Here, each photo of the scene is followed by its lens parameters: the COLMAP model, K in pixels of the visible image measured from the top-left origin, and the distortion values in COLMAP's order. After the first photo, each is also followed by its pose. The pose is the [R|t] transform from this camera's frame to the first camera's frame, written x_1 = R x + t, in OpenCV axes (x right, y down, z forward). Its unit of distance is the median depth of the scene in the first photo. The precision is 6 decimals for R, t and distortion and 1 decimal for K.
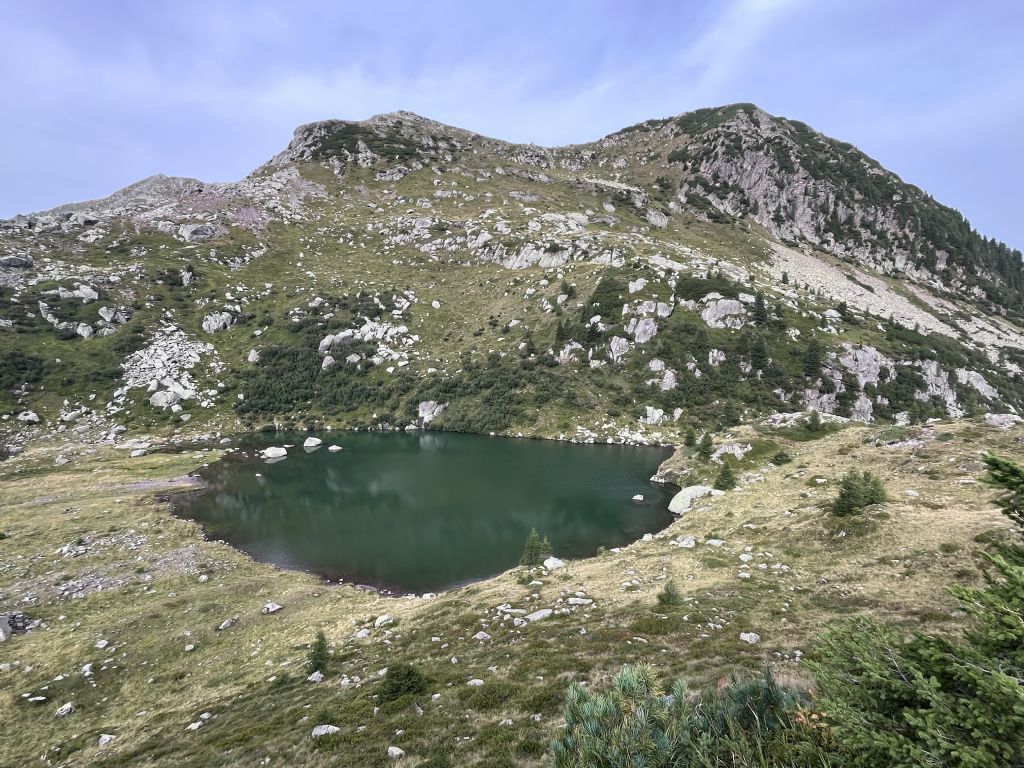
lens RADIAL K [[533.6, 0, 509.5], [0, 533.6, 378.9], [0, 0, 1]] dist [-0.000397, 0.000674]
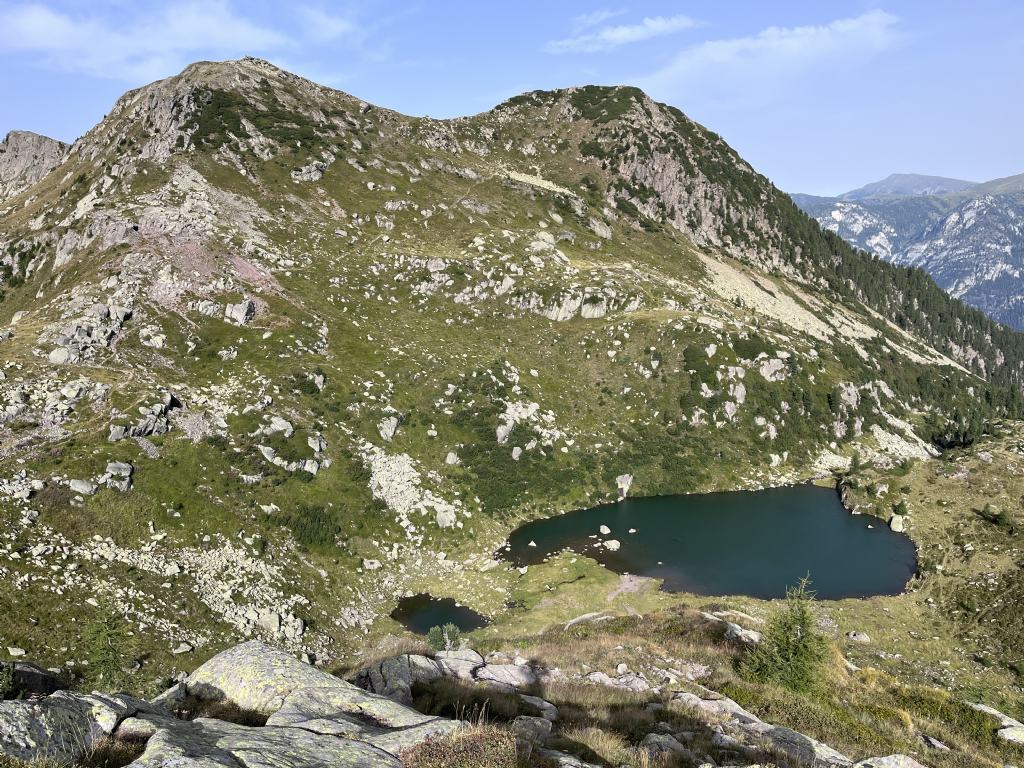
lens RADIAL K [[775.4, 0, 512.7], [0, 775.4, 380.2], [0, 0, 1]] dist [0.052757, -0.037532]
pose [[0.868574, -0.130753, 0.477999, -0.607321], [0.079086, 0.988775, 0.126766, -0.213951], [-0.489208, -0.072302, 0.869165, -0.222572]]
